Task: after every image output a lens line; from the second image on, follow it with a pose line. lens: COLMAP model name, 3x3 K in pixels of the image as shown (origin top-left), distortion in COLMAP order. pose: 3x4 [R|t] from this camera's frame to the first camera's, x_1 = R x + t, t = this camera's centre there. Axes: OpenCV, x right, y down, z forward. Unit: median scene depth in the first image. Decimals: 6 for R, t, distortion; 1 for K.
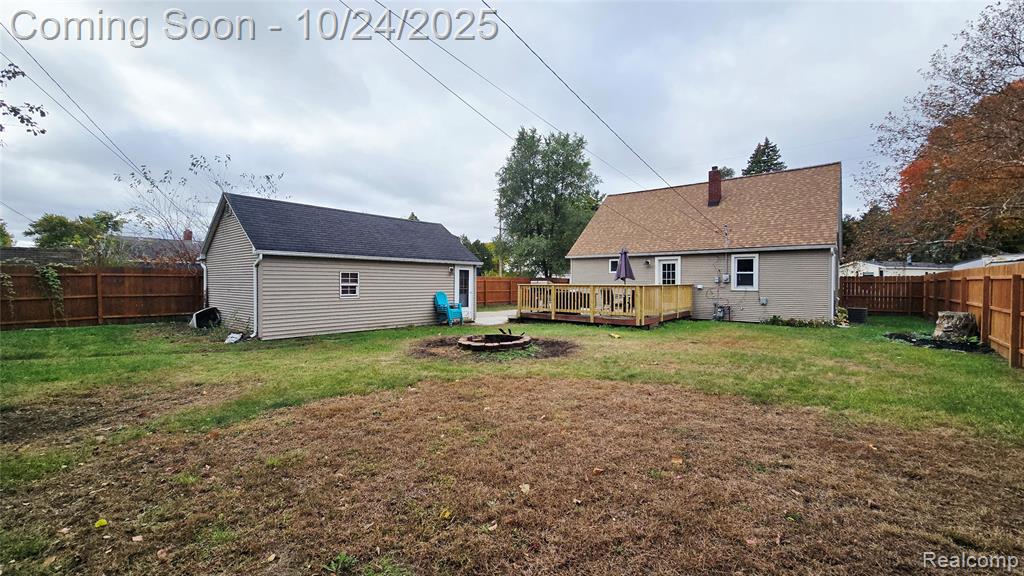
lens RADIAL K [[419.7, 0, 516.0], [0, 419.7, 287.0], [0, 0, 1]] dist [-0.003448, 0.001886]
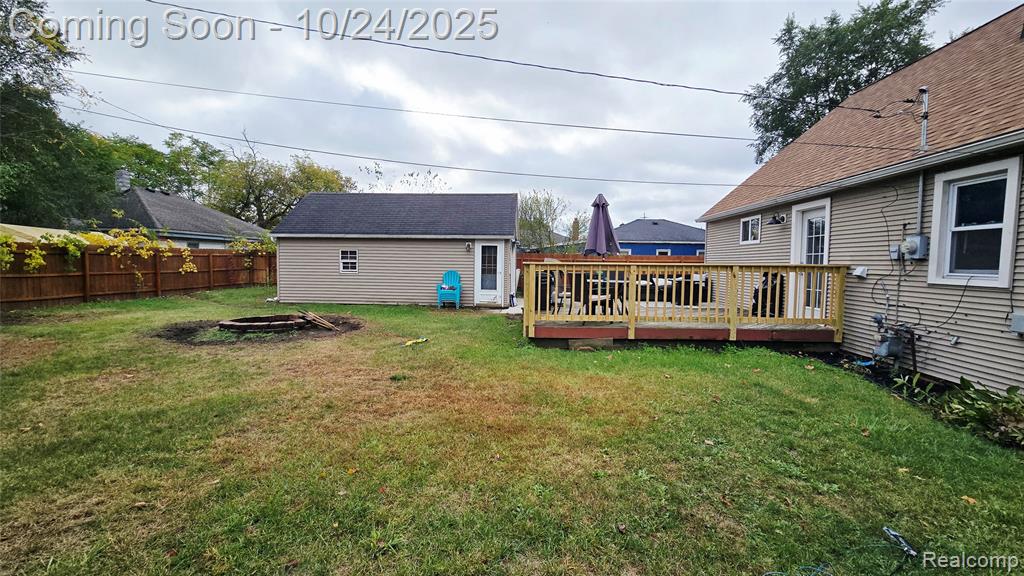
lens RADIAL K [[419.7, 0, 514.1], [0, 419.7, 282.8], [0, 0, 1]] dist [-0.003448, 0.001886]
pose [[0.592905, 0.041323, -0.804211, 0.585968], [-0.018189, 0.999115, 0.037928, 0.000911], [0.805067, -0.007860, 0.593132, 0.538830]]
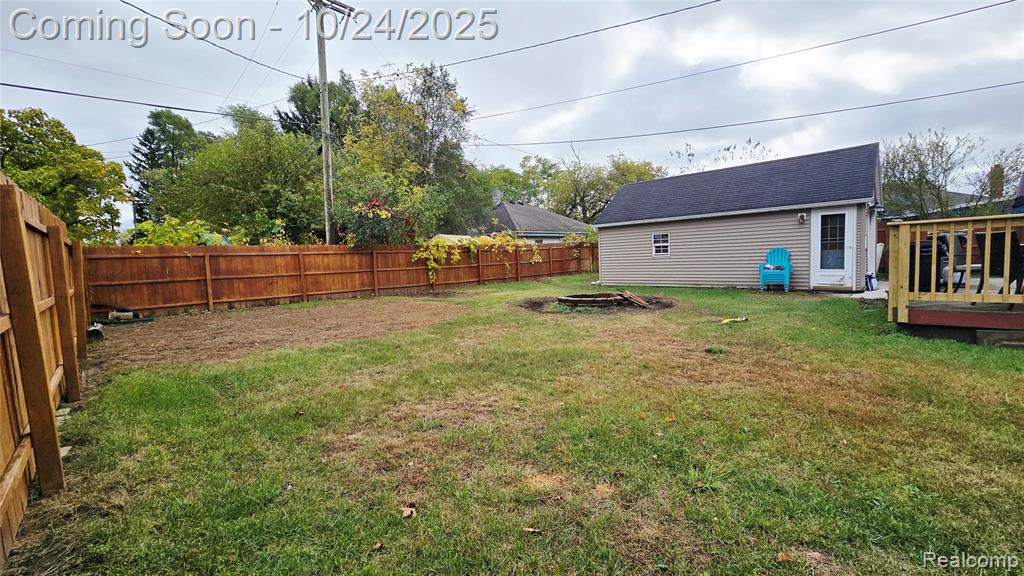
lens RADIAL K [[419.7, 0, 516.8], [0, 419.7, 286.0], [0, 0, 1]] dist [-0.003448, 0.001886]
pose [[-0.069101, 0.067073, -0.995352, 0.592333], [0.029071, 0.997449, 0.065197, 0.015721], [0.997186, -0.024431, -0.070875, 0.535471]]
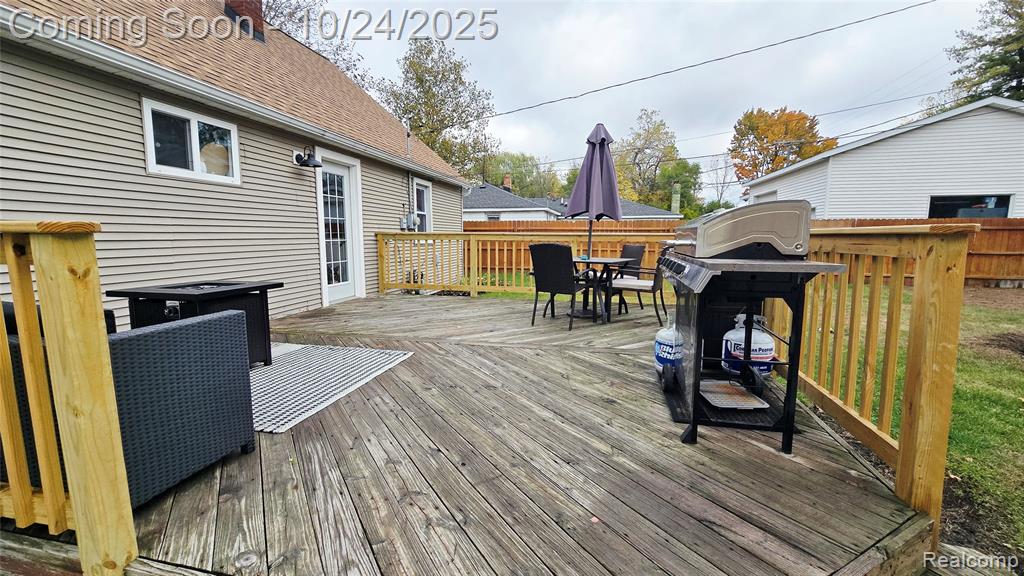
lens RADIAL K [[419.7, 0, 514.7], [0, 419.7, 292.9], [0, 0, 1]] dist [-0.003448, 0.001886]
pose [[-0.452673, -0.123094, 0.883139, -0.037030], [0.007490, 0.989866, 0.141809, -0.005056], [-0.891645, 0.070808, -0.447164, 1.135646]]
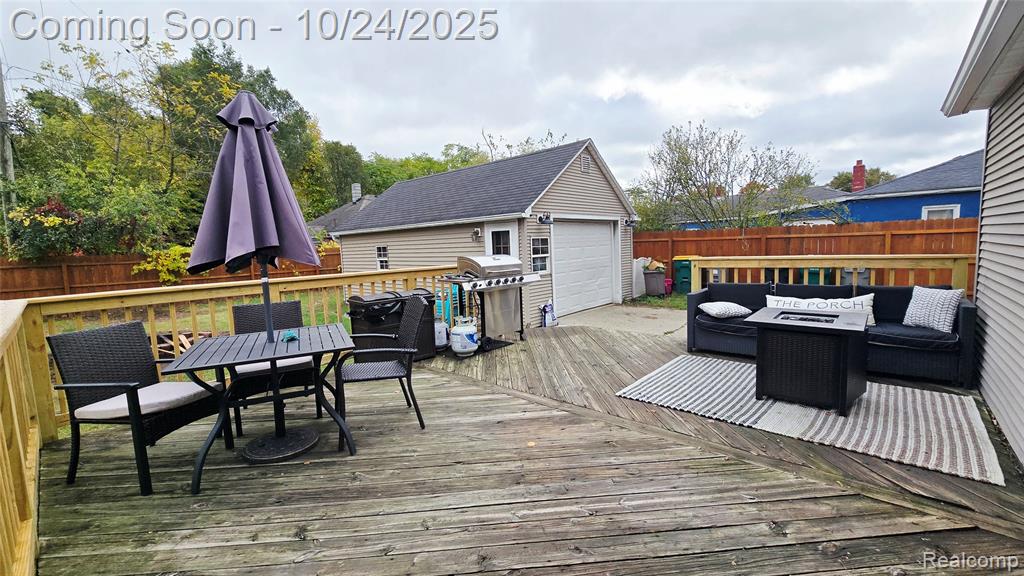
lens RADIAL K [[419.7, 0, 512.0], [0, 419.7, 285.2], [0, 0, 1]] dist [-0.003448, 0.001886]
pose [[-0.061425, 0.095188, -0.993562, 0.407108], [0.027134, 0.995233, 0.093670, -0.021841], [0.997743, -0.021205, -0.063715, 1.045617]]
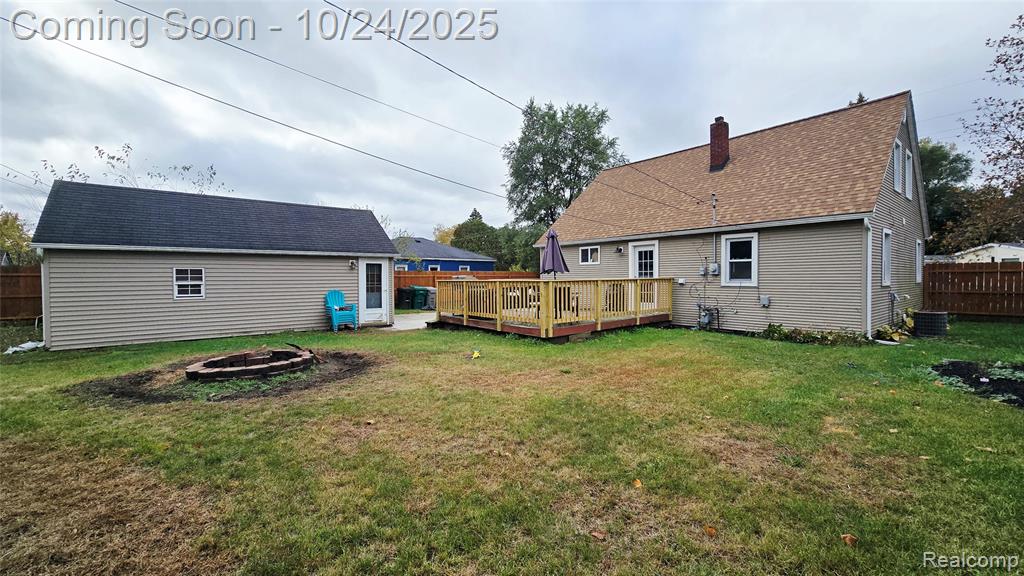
lens RADIAL K [[419.7, 0, 515.6], [0, 419.7, 282.8], [0, 0, 1]] dist [-0.003448, 0.001886]
pose [[0.979974, -0.008545, -0.198942, 0.315038], [0.009043, 0.999958, 0.001598, -0.001465], [0.198920, -0.003365, 0.980010, 0.241881]]
